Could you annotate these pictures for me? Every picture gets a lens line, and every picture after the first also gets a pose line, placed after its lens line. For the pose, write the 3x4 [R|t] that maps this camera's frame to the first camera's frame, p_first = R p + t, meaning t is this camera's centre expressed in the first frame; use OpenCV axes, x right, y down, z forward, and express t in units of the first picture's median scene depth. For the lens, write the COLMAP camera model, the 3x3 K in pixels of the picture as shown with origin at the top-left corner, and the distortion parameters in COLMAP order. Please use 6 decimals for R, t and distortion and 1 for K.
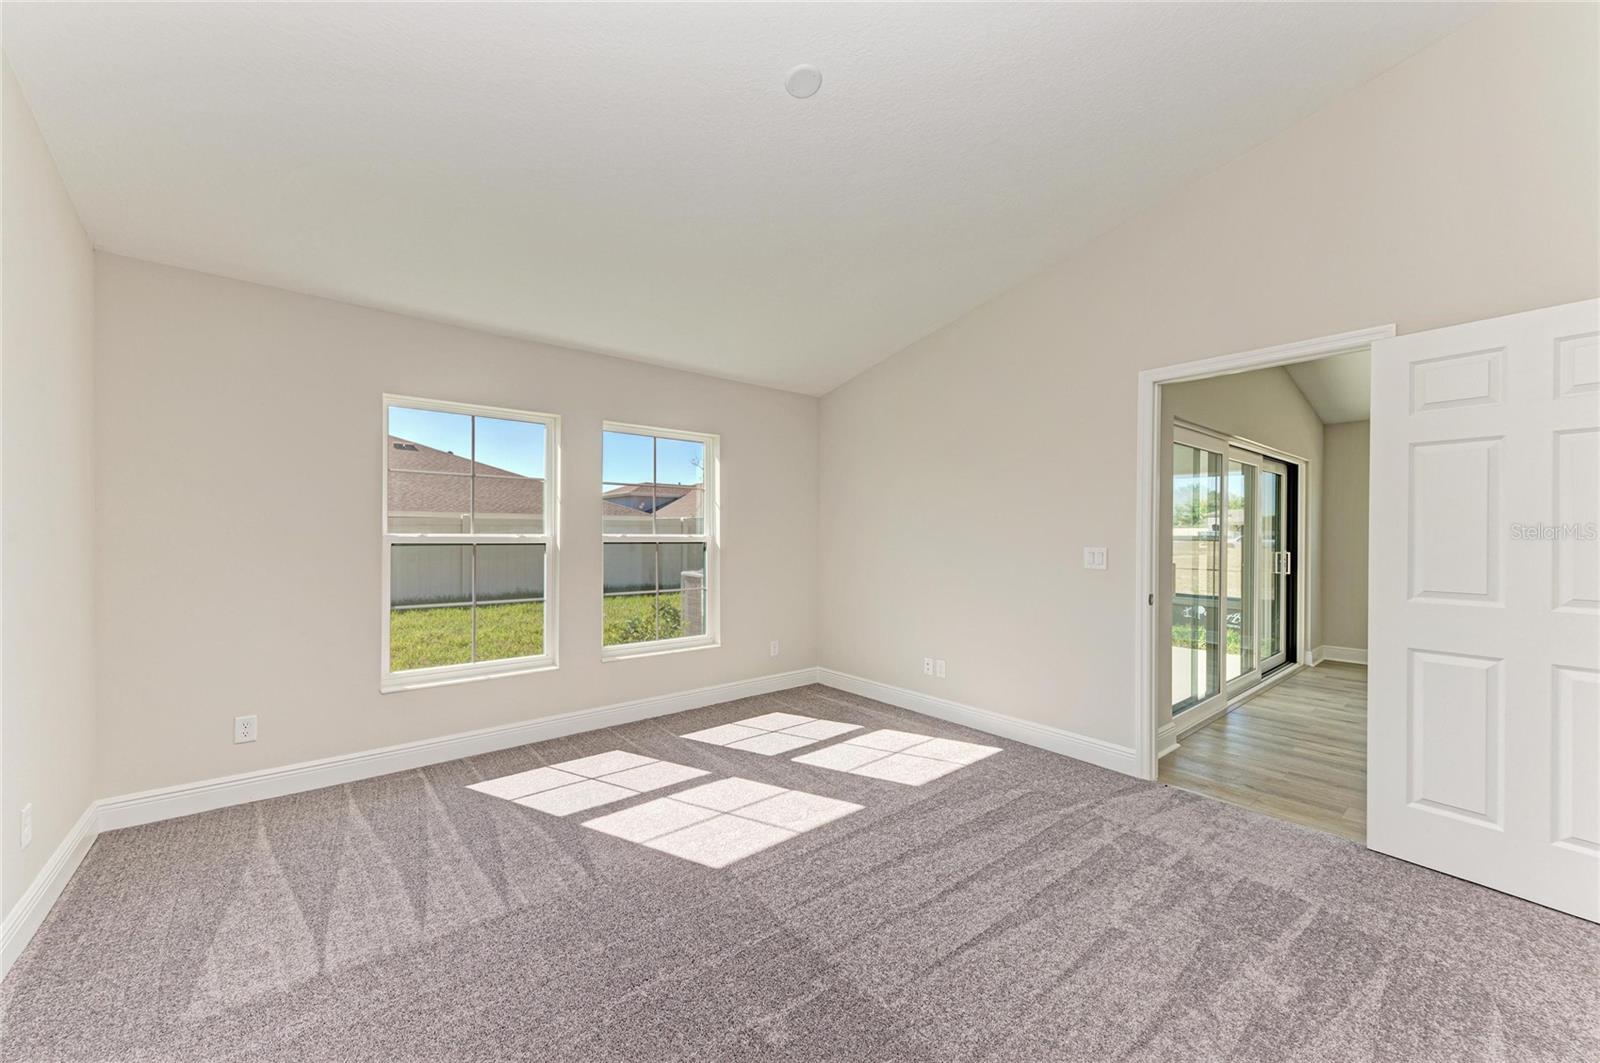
lens RADIAL K [[602.7, 0, 790.7], [0, 602.7, 531.4], [0, 0, 1]] dist [0.012256, 0.000033]
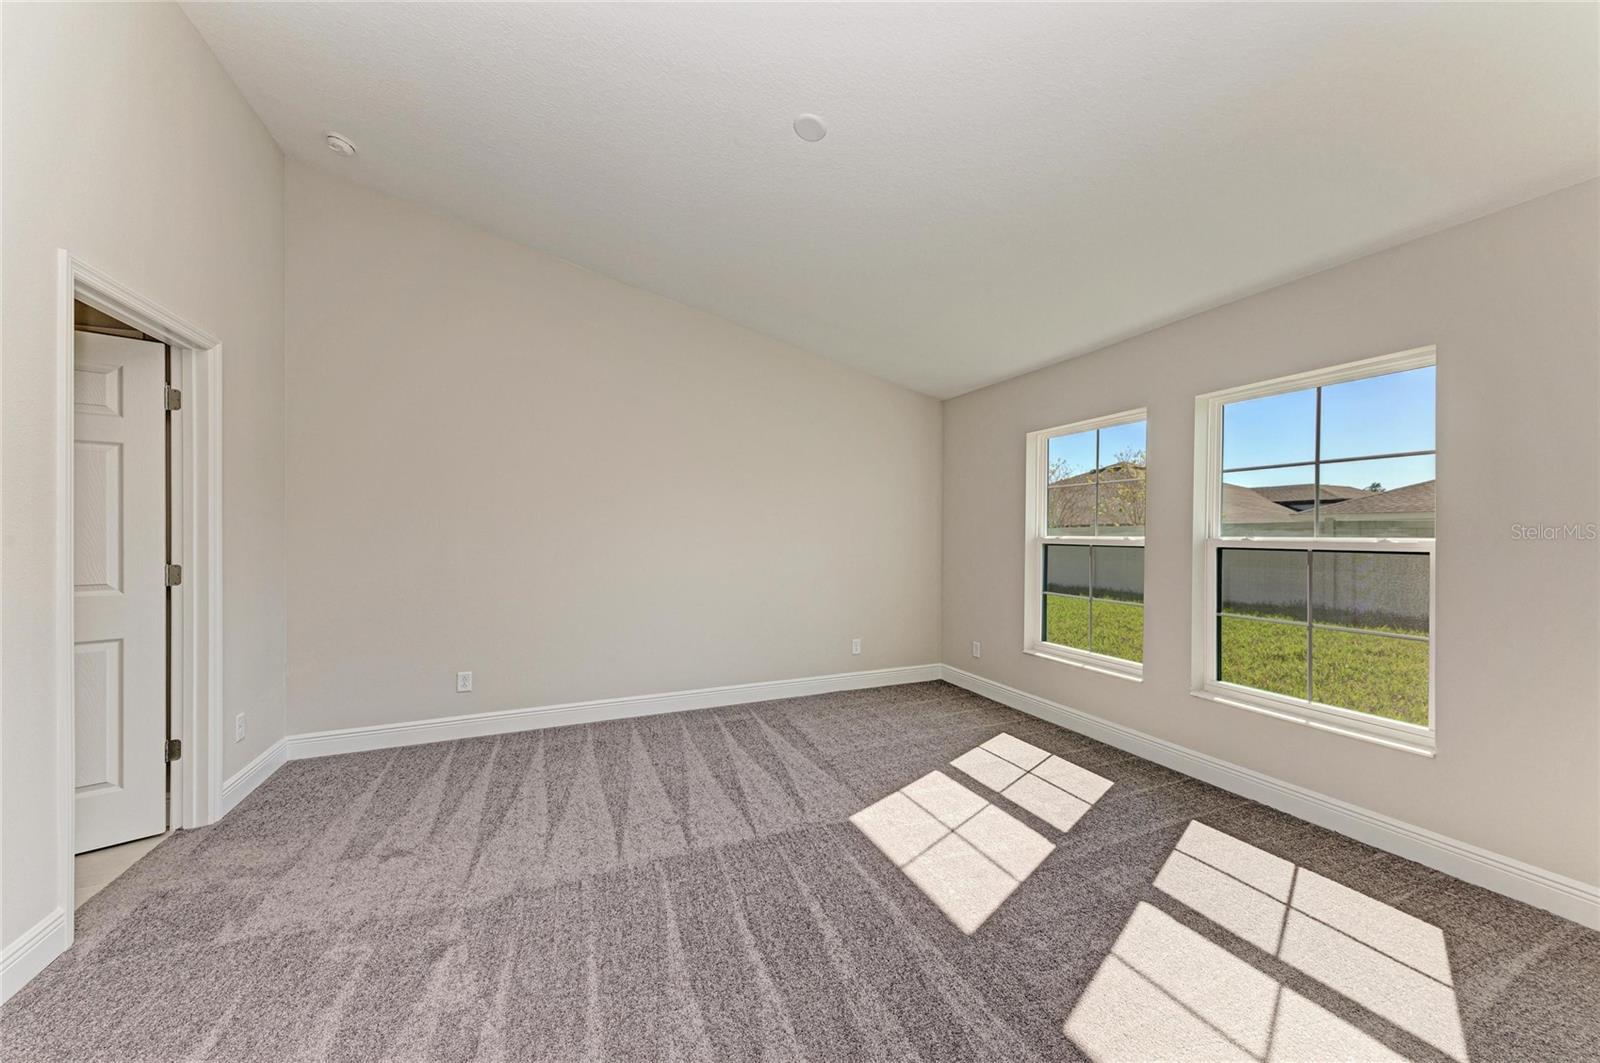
lens RADIAL K [[564.1, 0, 800.9], [0, 564.1, 535.3], [0, 0, 1]] dist [0.007959, -0.000843]
pose [[-0.277119, -0.003521, -0.960829, 0.640054], [-0.002964, 0.999992, -0.002810, 0.007569], [0.960831, 0.002070, -0.277127, 0.804947]]
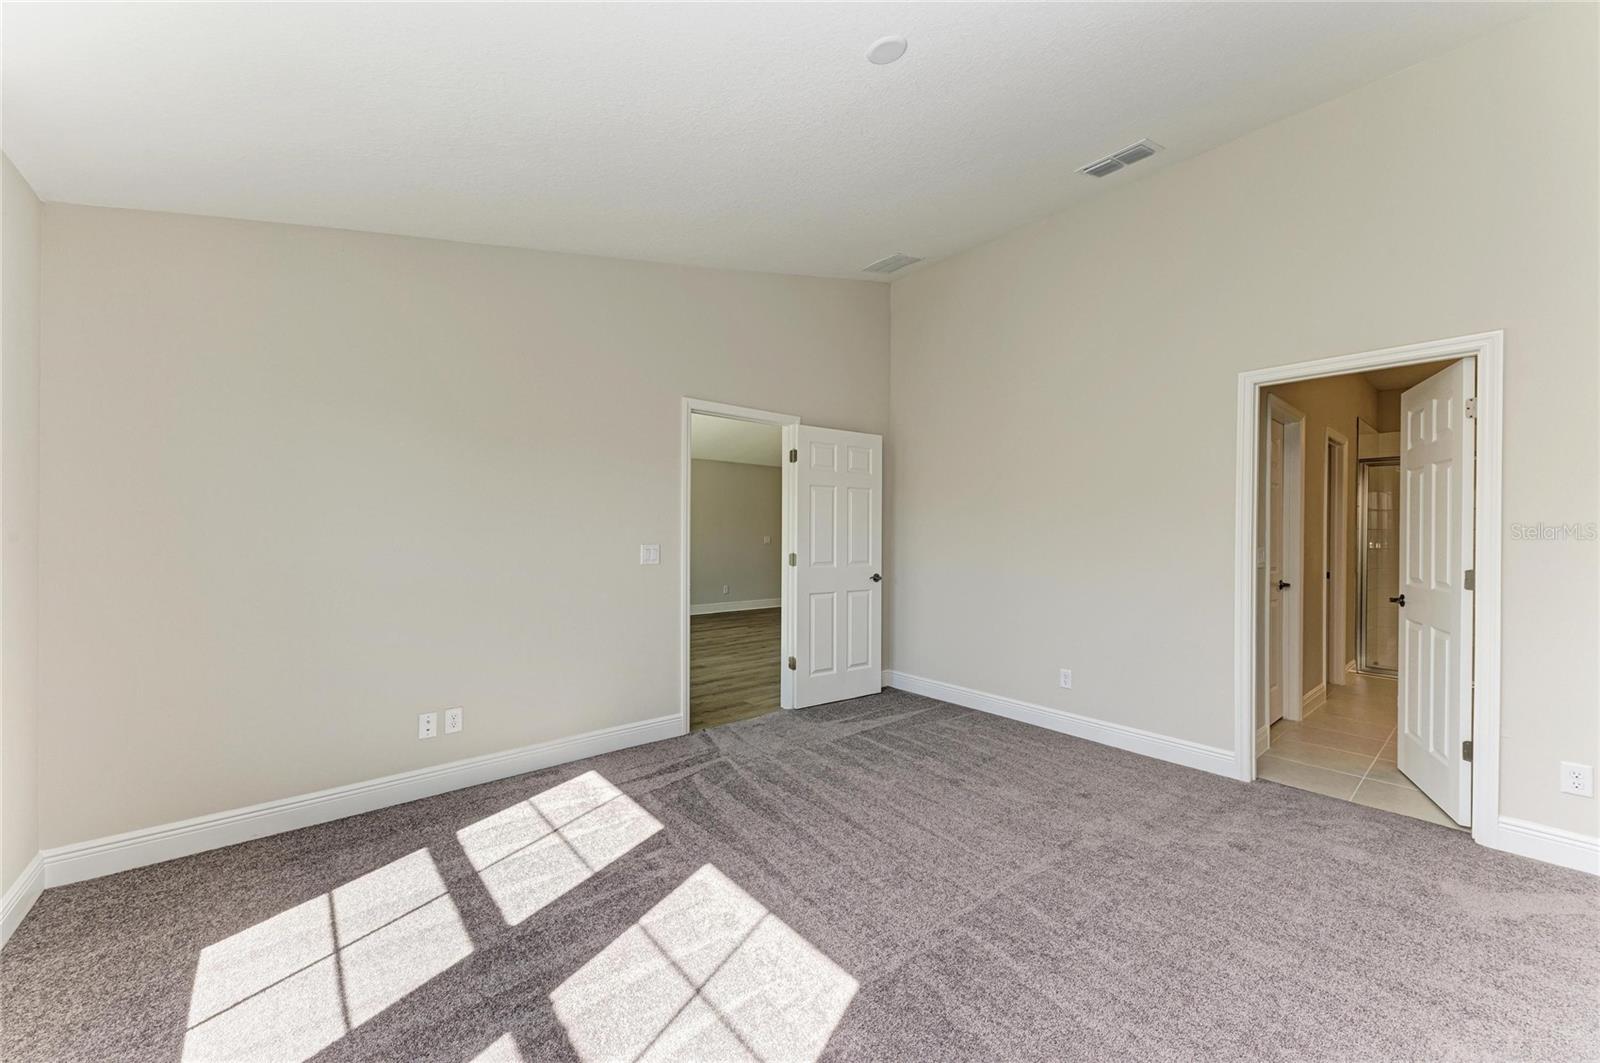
lens RADIAL K [[602.7, 0, 789.8], [0, 602.7, 538.0], [0, 0, 1]] dist [0.012256, 0.000033]
pose [[-0.007346, -0.008315, 0.999938, -0.565561], [-0.001432, 0.999964, 0.008305, 0.003629], [-0.999972, -0.001371, -0.007358, 0.720426]]
